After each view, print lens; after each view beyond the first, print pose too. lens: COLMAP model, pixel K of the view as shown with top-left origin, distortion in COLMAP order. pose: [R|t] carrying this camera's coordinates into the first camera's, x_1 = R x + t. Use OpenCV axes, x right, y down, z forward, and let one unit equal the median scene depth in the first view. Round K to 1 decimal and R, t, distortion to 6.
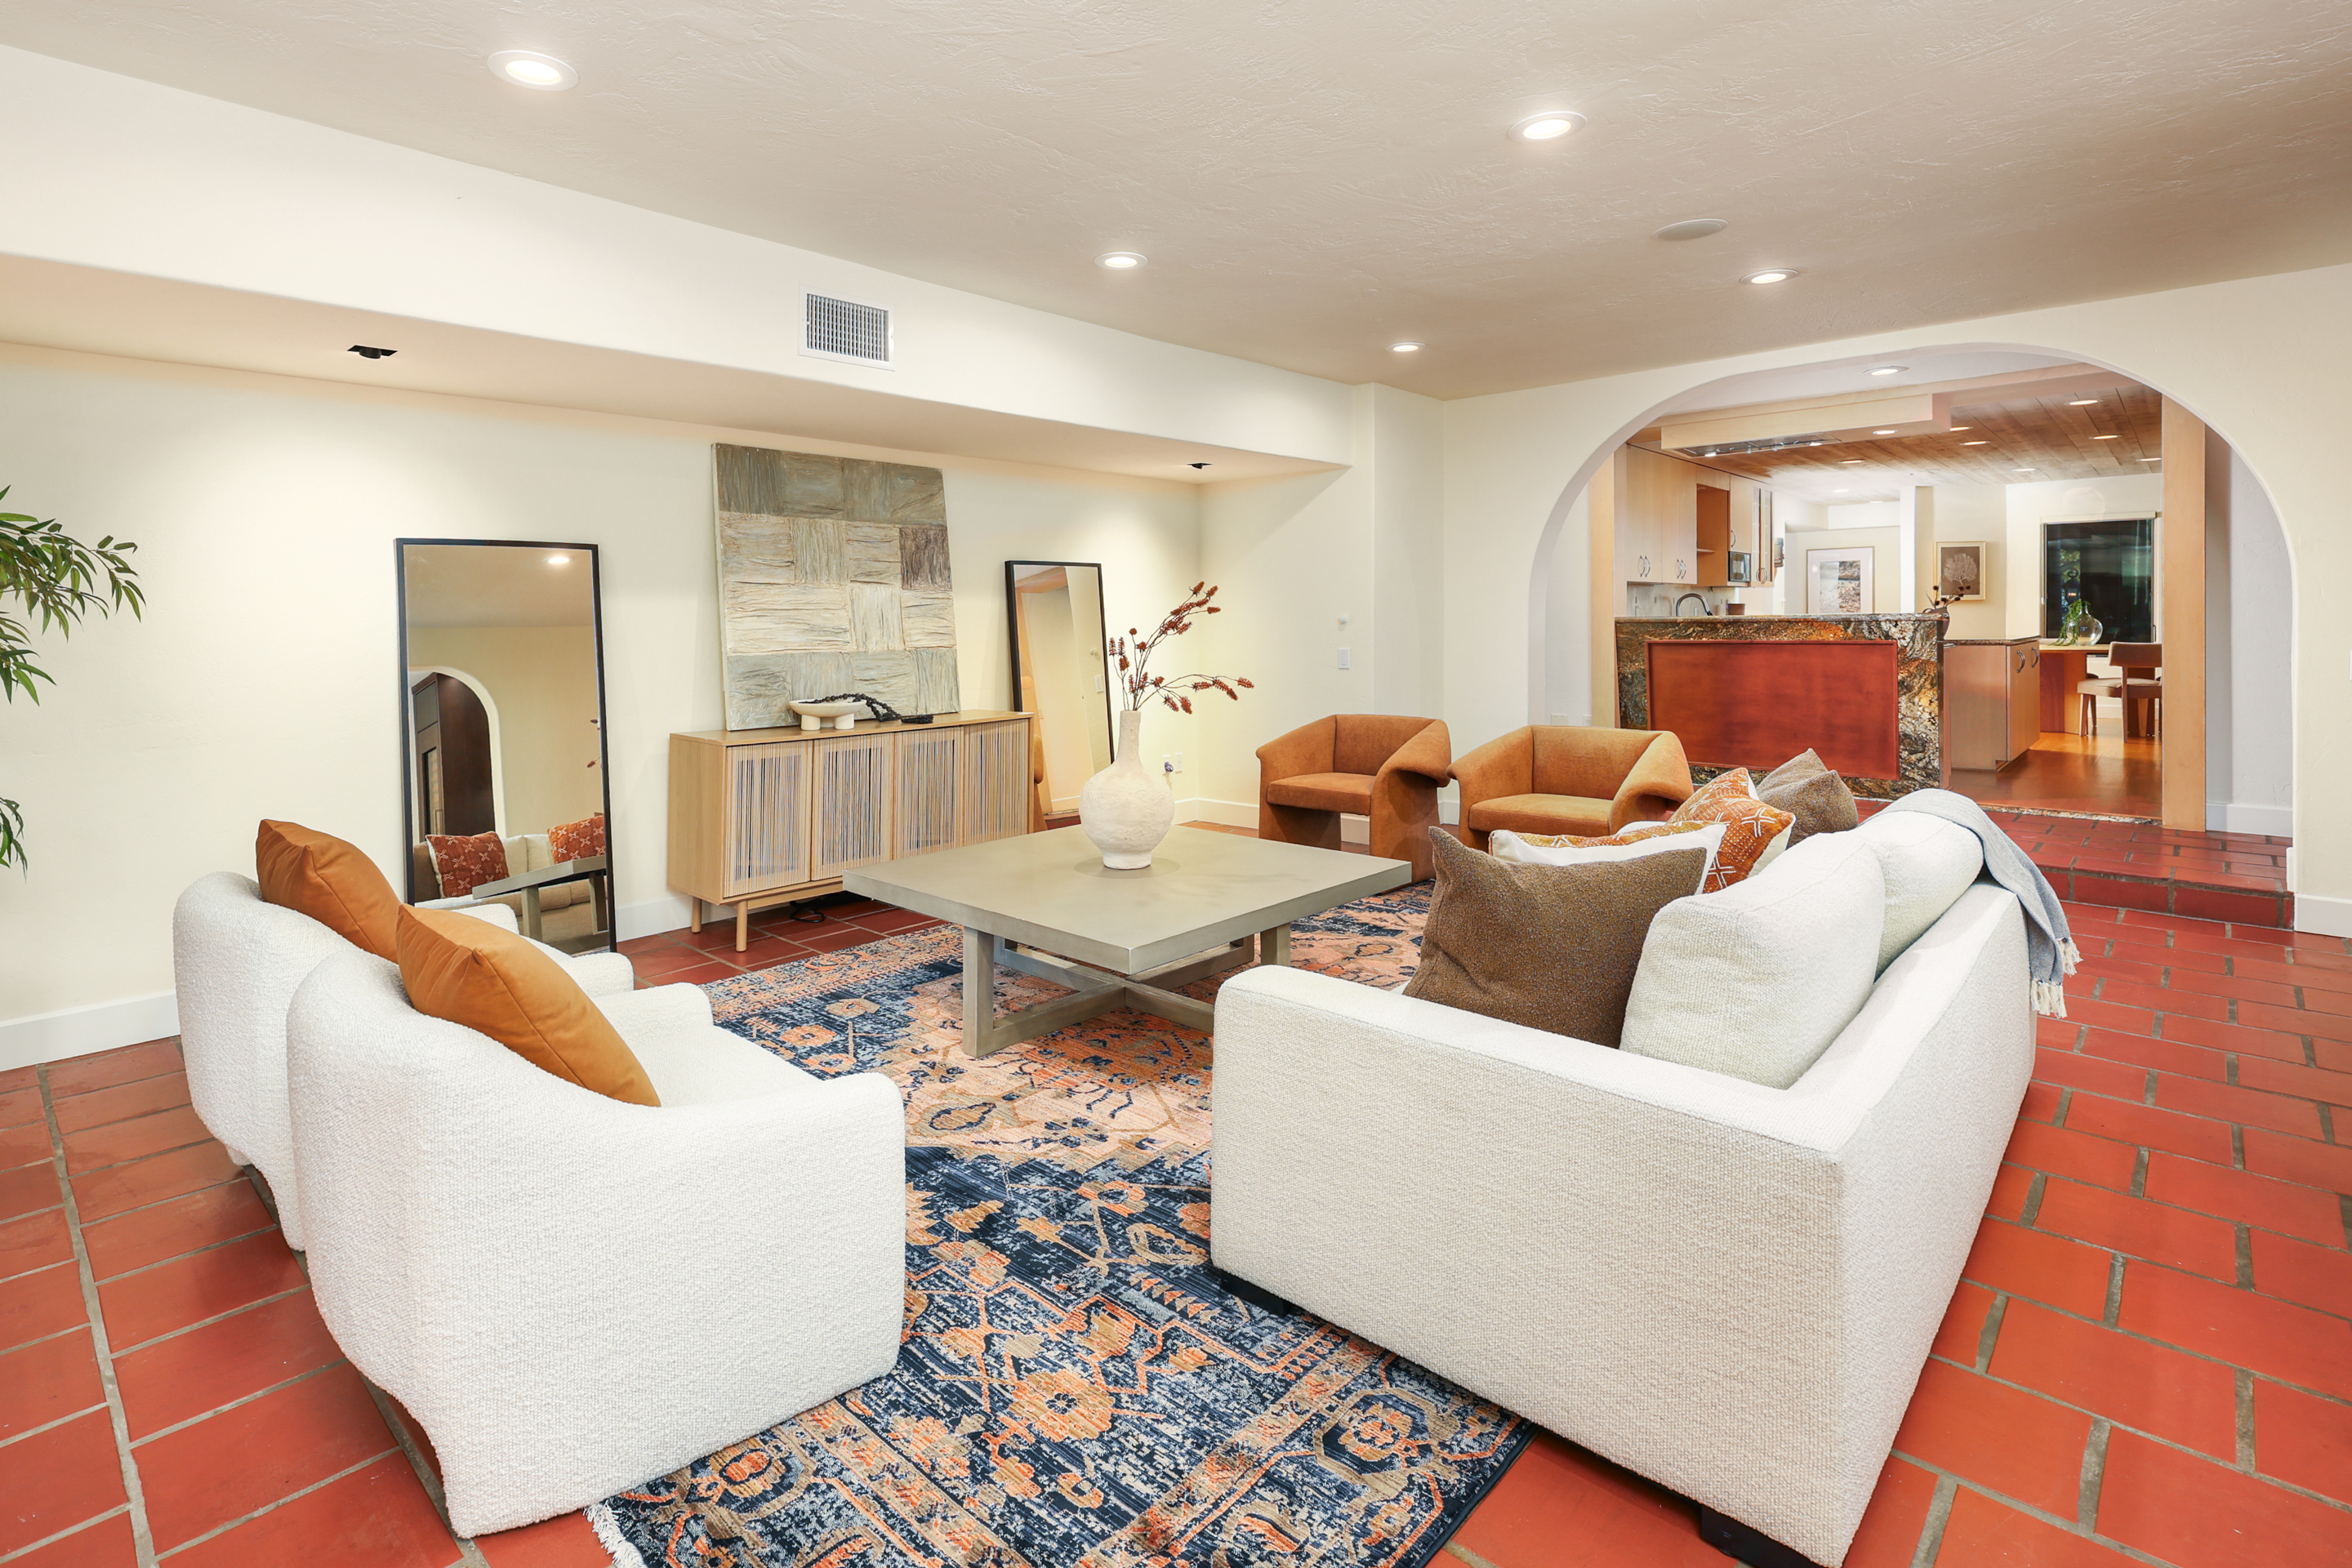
lens RADIAL K [[1140.3, 0, 1064.9], [0, 1140.3, 619.4], [0, 0, 1]] dist [0.001552, -0.000211]
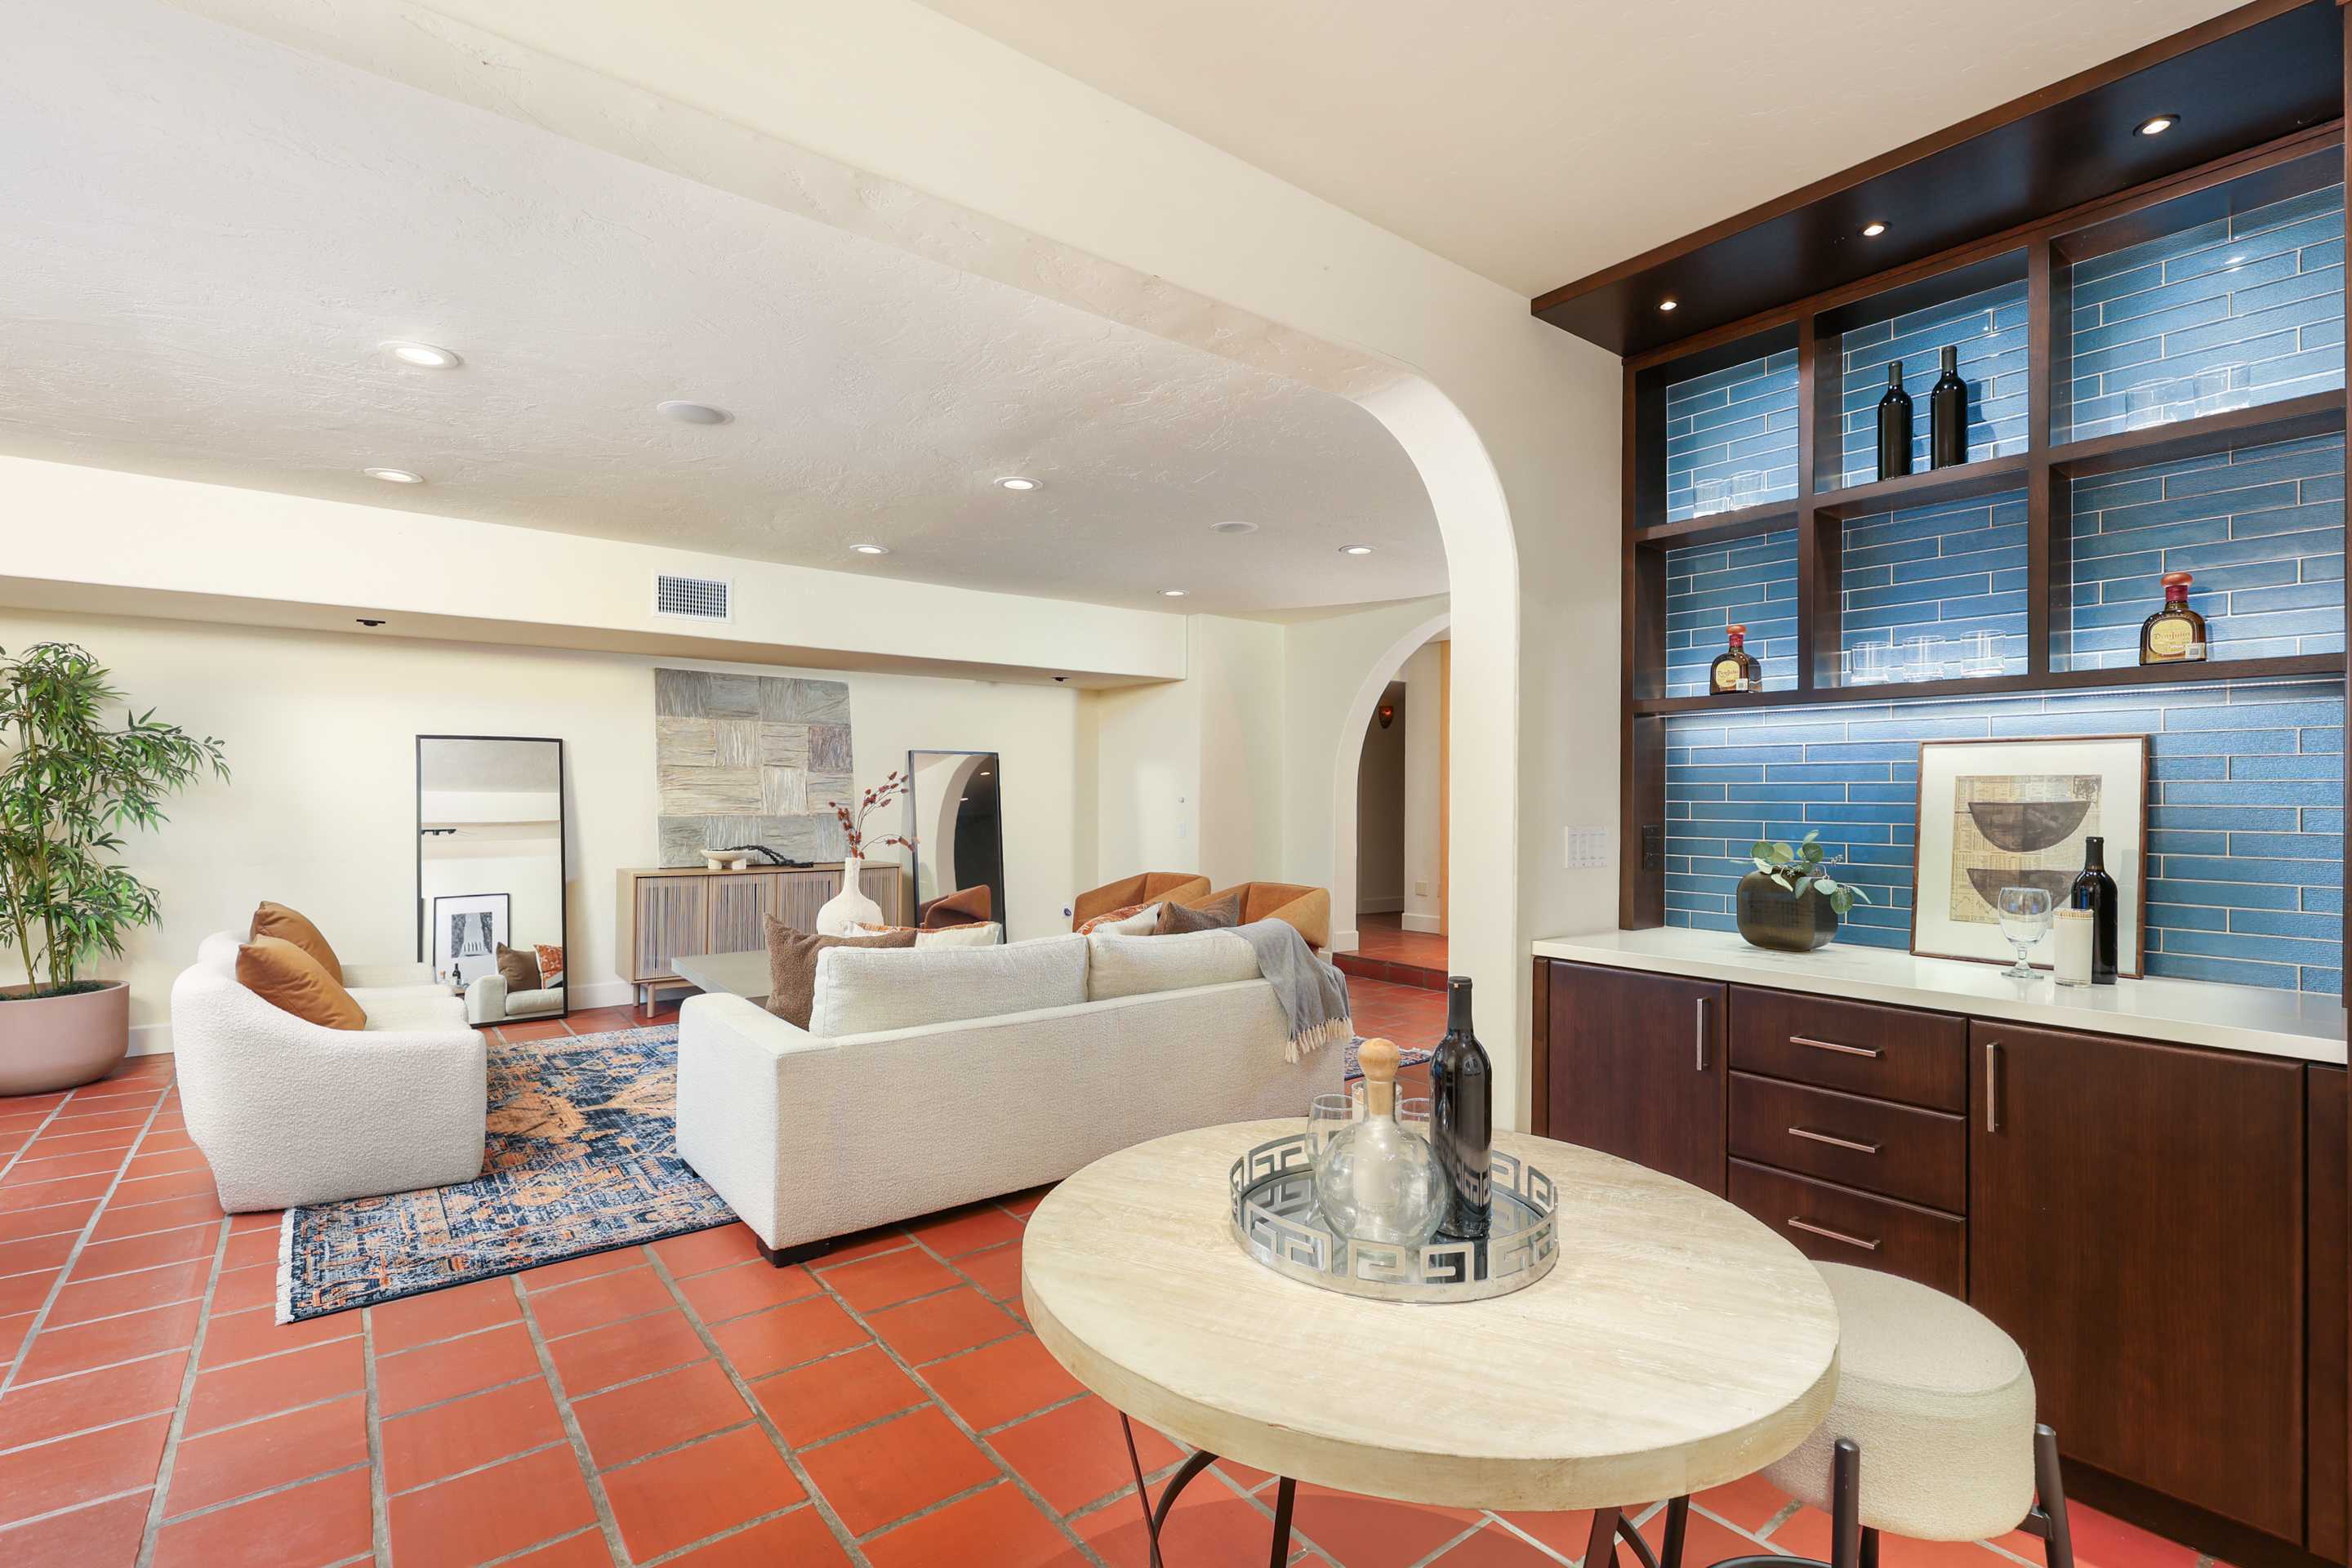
lens RADIAL K [[1091.3, 0, 1165.2], [0, 1091.3, 802.3], [0, 0, 1]] dist [0.000069, 0.000346]
pose [[0.991767, 0.018643, -0.126694, 0.801192], [-0.017628, 0.999803, 0.009124, -0.014767], [0.126839, -0.006816, 0.991900, -0.445931]]
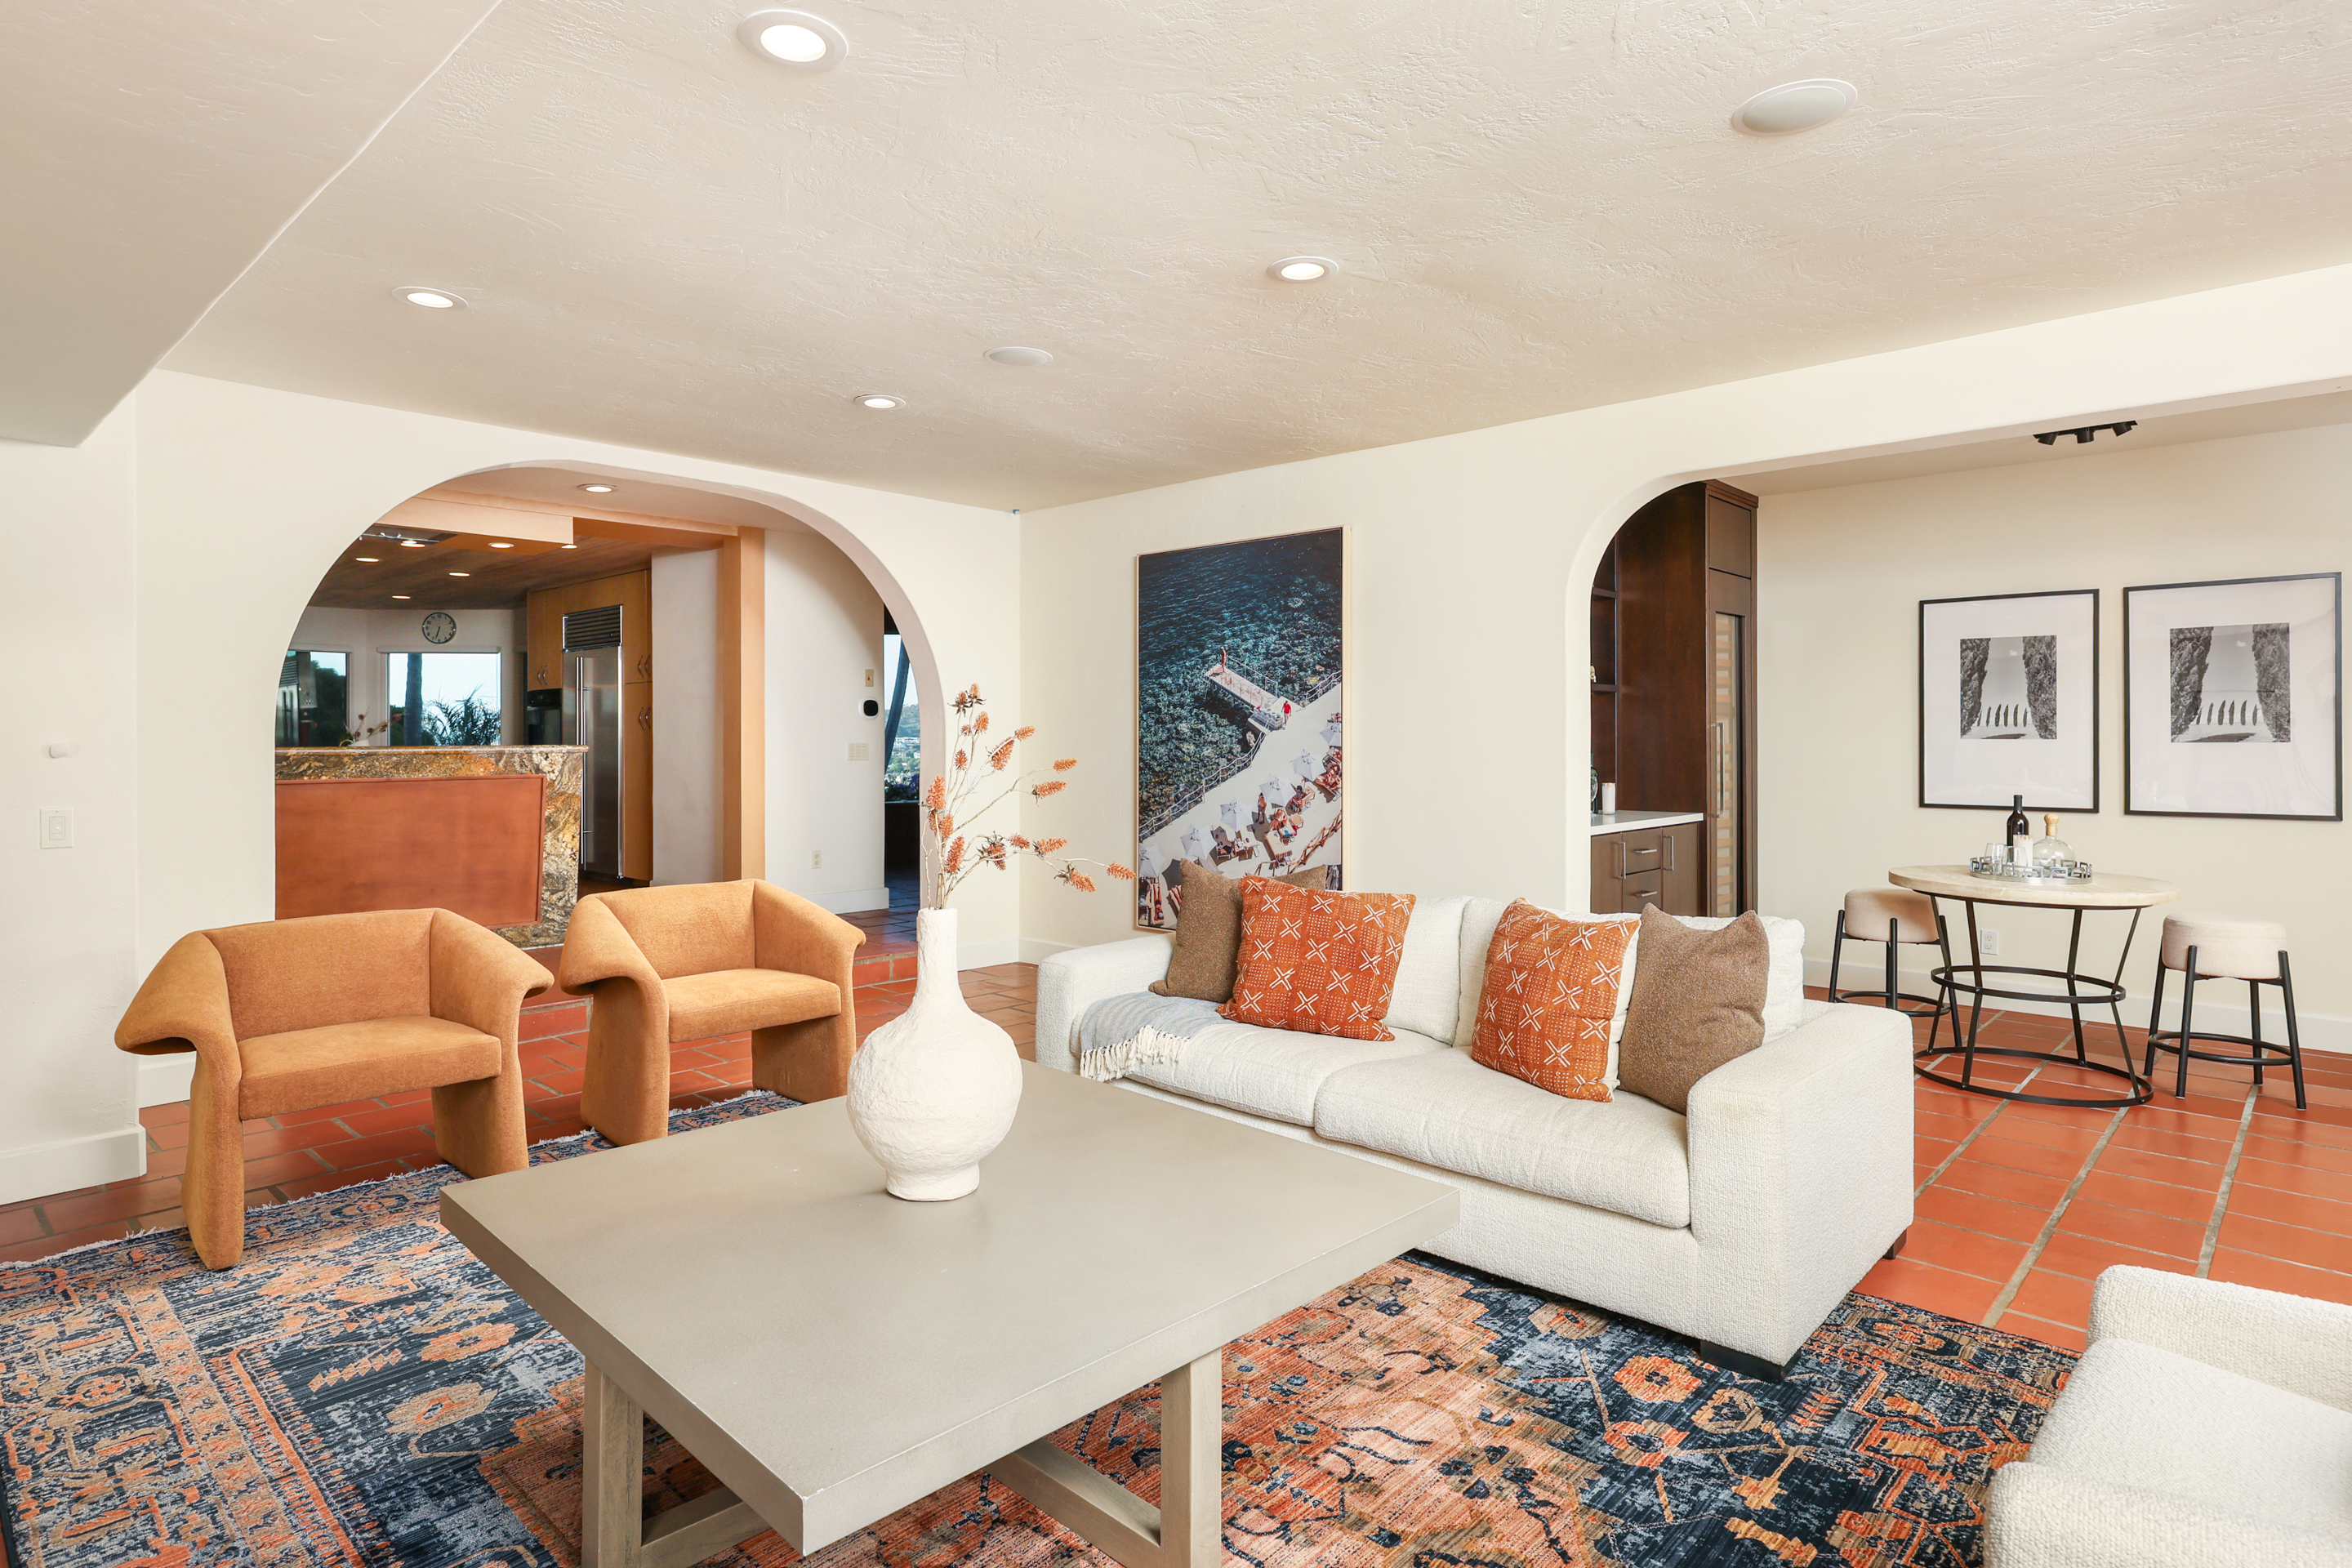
lens RADIAL K [[1245.8, 0, 1212.8], [0, 1245.8, 740.3], [0, 0, 1]] dist [-0.000937, 0.000674]
pose [[-0.047944, 0.011378, 0.998785, -0.716478], [-0.000154, 0.999935, -0.011399, 0.005464], [-0.998850, -0.000701, -0.047939, 1.142547]]
